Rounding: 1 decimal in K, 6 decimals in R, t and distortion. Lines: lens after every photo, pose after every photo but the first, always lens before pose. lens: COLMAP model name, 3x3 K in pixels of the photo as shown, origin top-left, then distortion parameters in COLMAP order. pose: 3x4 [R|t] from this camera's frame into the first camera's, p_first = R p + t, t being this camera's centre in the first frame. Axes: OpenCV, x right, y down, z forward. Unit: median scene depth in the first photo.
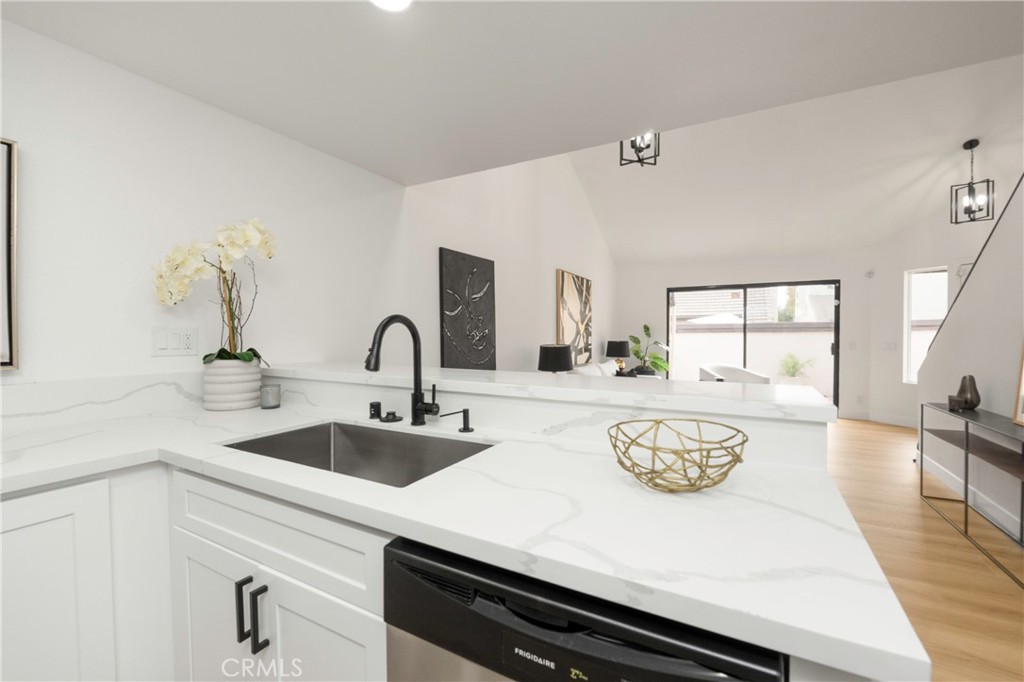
lens RADIAL K [[428.8, 0, 512.0], [0, 428.8, 341.0], [0, 0, 1]] dist [-0.007586, 0.000073]
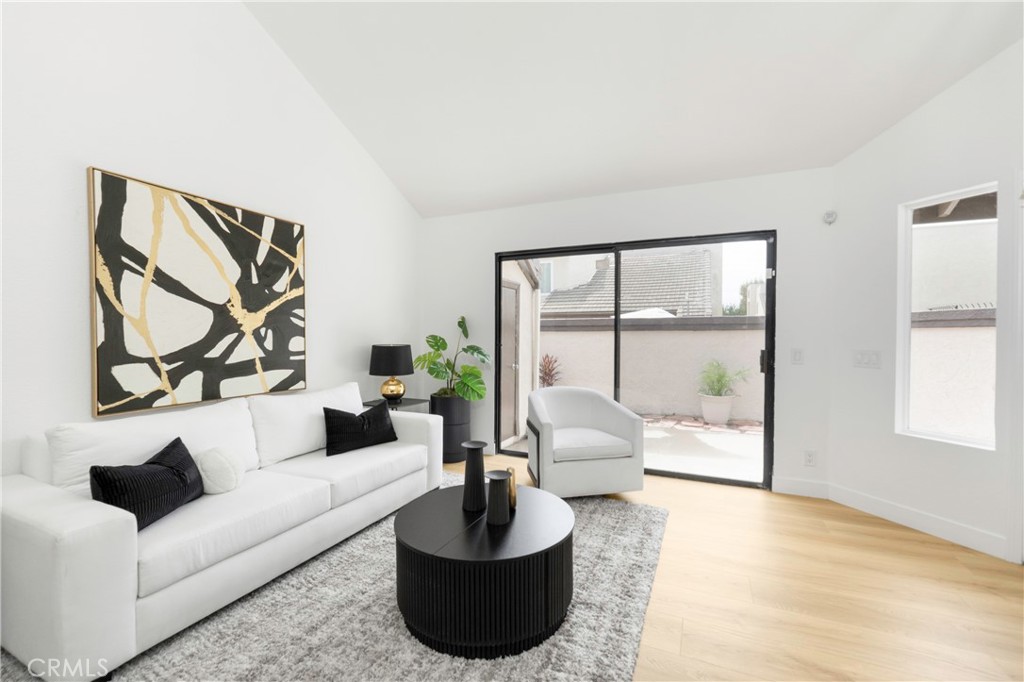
lens RADIAL K [[428.8, 0, 512.0], [0, 428.8, 341.0], [0, 0, 1]] dist [-0.007586, 0.000073]
pose [[0.997045, 0.001288, 0.076804, 0.405150], [-0.001522, 0.999994, 0.002994, -0.007792], [-0.076800, -0.003102, 0.997042, 0.501138]]
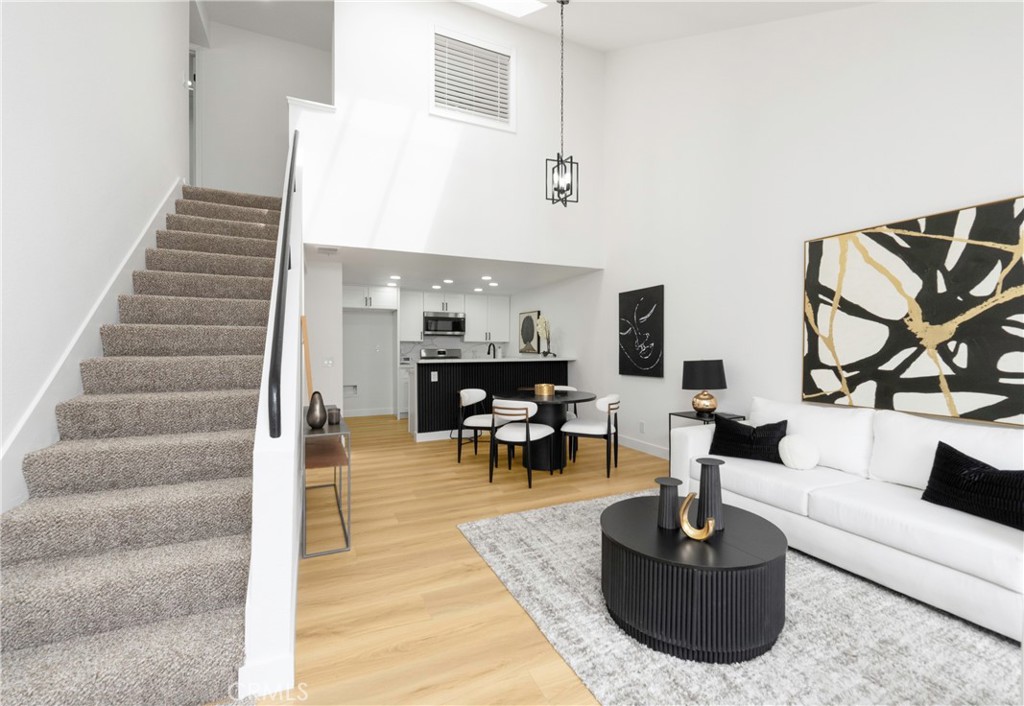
lens RADIAL K [[446.5, 0, 530.8], [0, 446.5, 351.6], [0, 0, 1]] dist [0.000620, 0.000066]
pose [[-0.573017, 0.010903, -0.819471, 0.750849], [-0.009203, 0.999763, 0.019737, -0.015522], [0.819492, 0.018851, -0.572781, 0.907917]]
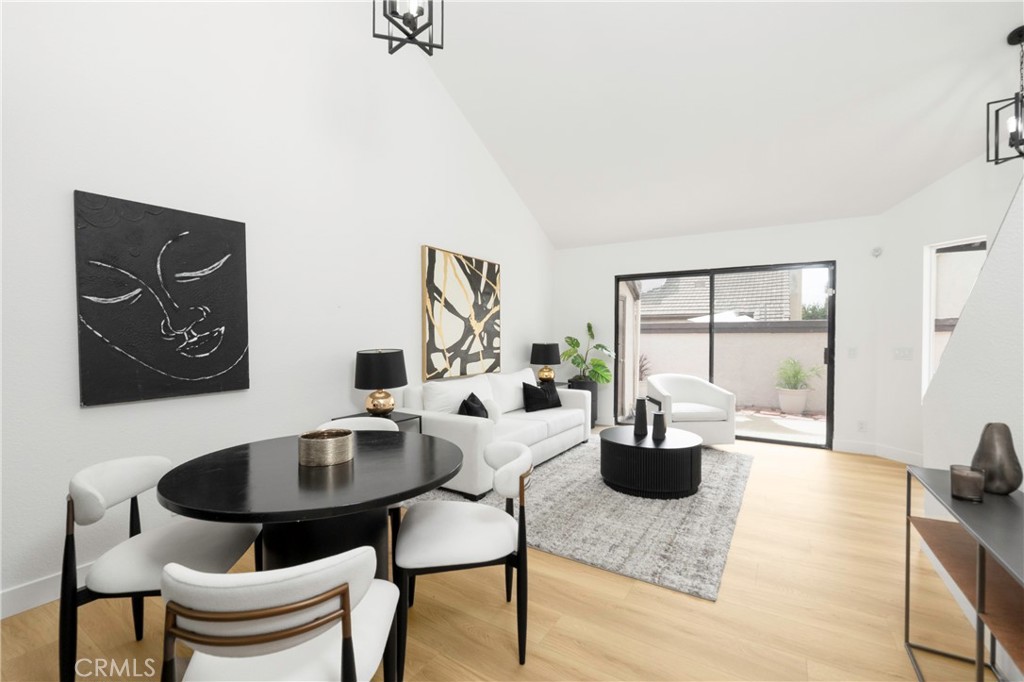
lens RADIAL K [[439.9, 0, 512.0], [0, 439.9, 341.0], [0, 0, 1]] dist [-0.007523, -0.000234]
pose [[0.998493, 0.003821, -0.054739, 0.260344], [-0.003861, 0.999992, -0.000618, -0.004313], [0.054736, 0.000828, 0.998501, 0.225806]]
